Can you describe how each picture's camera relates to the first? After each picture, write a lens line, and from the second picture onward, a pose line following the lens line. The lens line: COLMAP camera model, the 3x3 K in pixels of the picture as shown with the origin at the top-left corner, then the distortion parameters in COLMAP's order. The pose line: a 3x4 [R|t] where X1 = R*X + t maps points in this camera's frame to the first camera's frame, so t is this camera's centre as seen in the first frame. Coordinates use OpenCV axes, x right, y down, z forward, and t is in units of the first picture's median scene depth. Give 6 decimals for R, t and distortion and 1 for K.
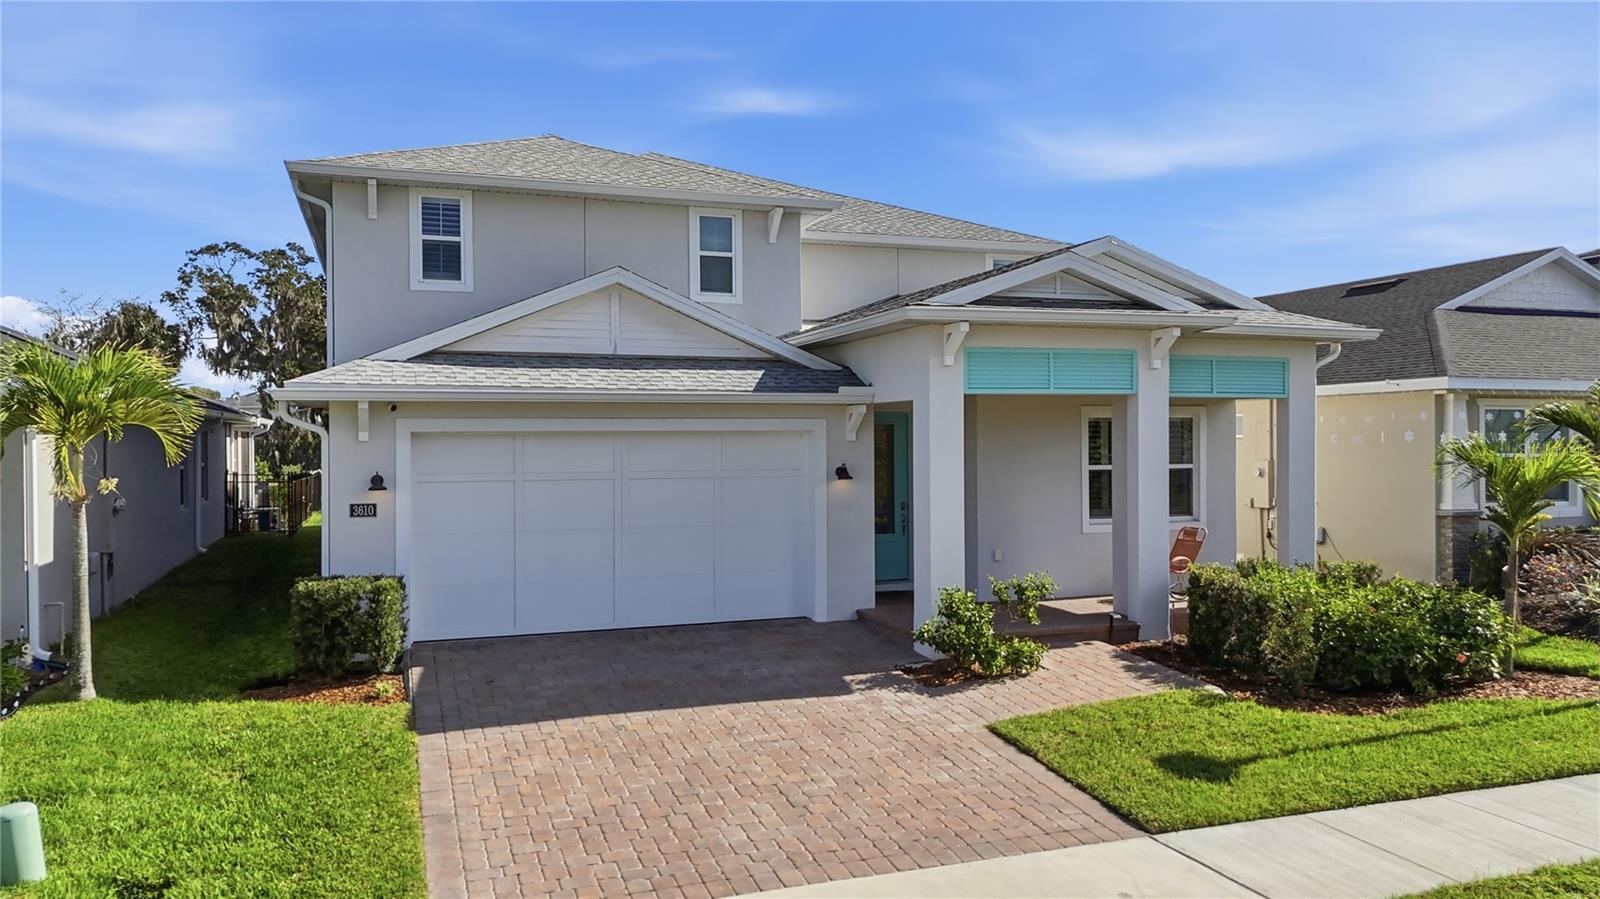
lens RADIAL K [[1161.8, 0, 800.0], [0, 1161.8, 449.5], [0, 0, 1]] dist [0.049376, -0.040871]
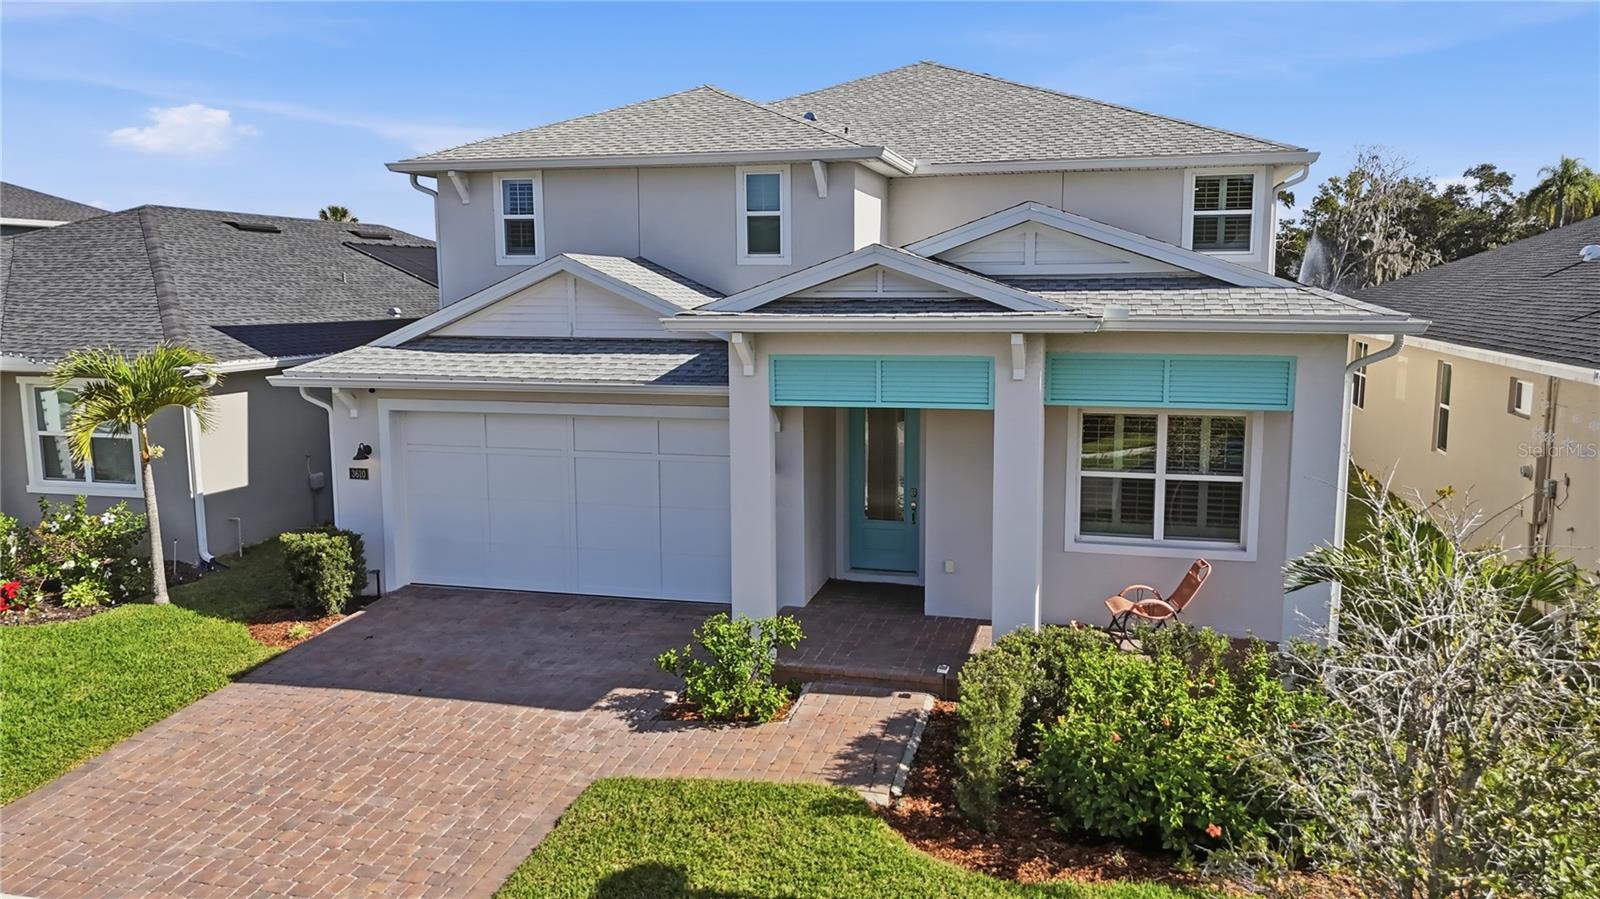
lens RADIAL K [[1157.2, 0, 800.0], [0, 1157.2, 449.5], [0, 0, 1]] dist [0.025042, -0.002687]
pose [[0.827865, 0.079575, -0.555254, 0.612241], [-0.006492, 0.991179, 0.132368, -0.123450], [0.560890, -0.105978, 0.821080, 0.250450]]
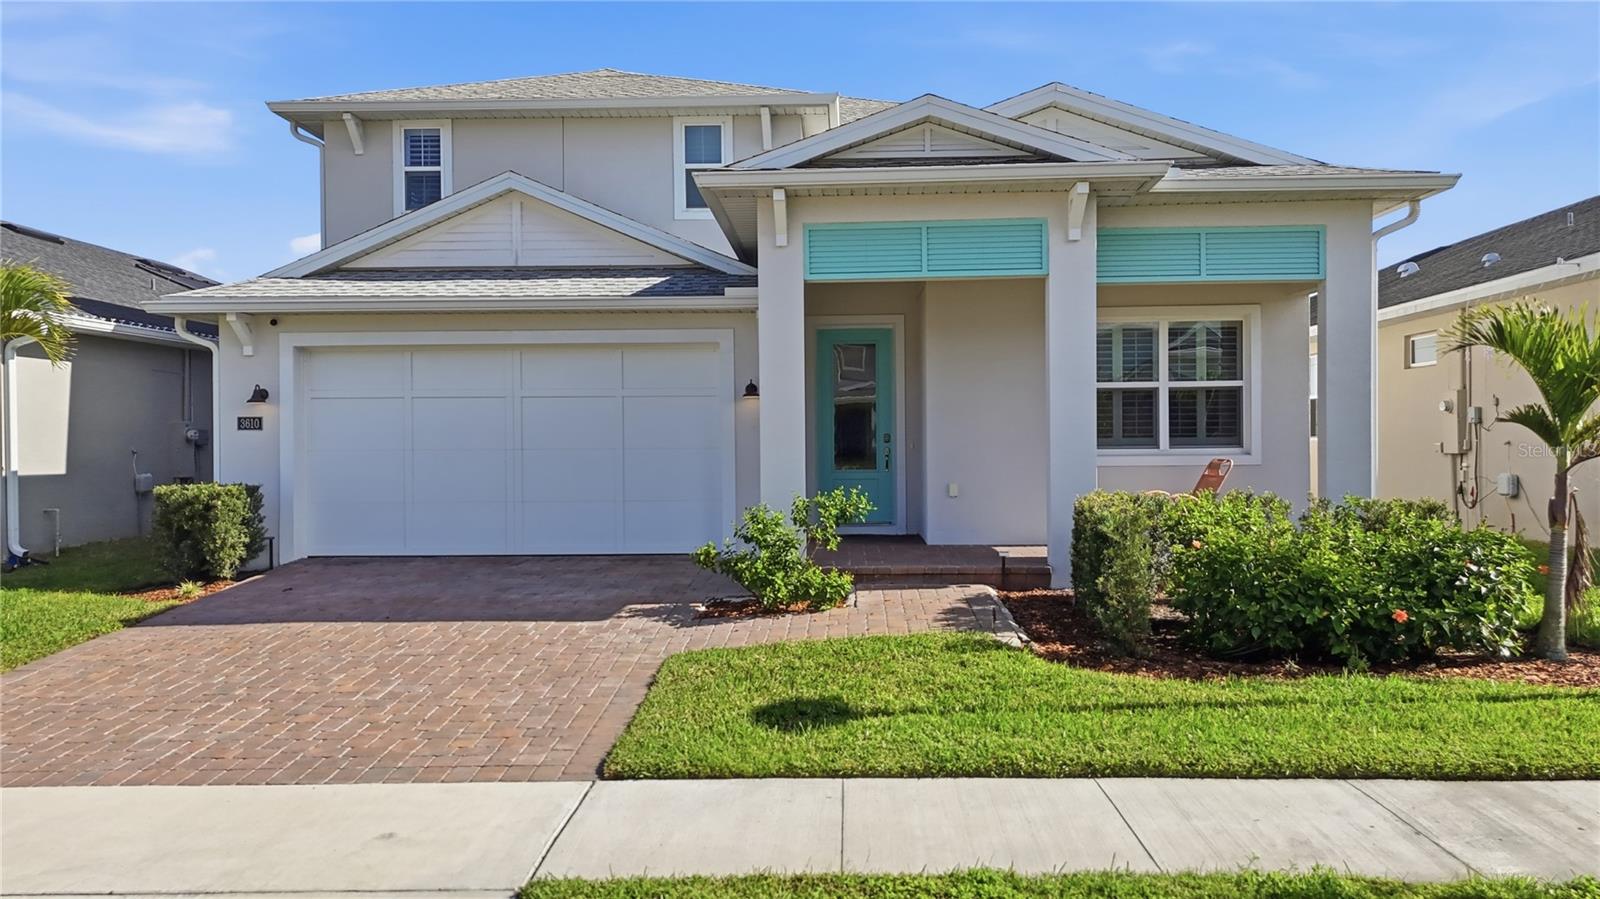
lens RADIAL K [[1161.8, 0, 800.0], [0, 1161.8, 449.5], [0, 0, 1]] dist [0.049376, -0.040871]
pose [[0.930826, 0.000038, -0.365462, 0.409420], [0.000014, 1.000000, 0.000139, 0.068605], [0.365462, -0.000135, 0.930826, 0.205117]]
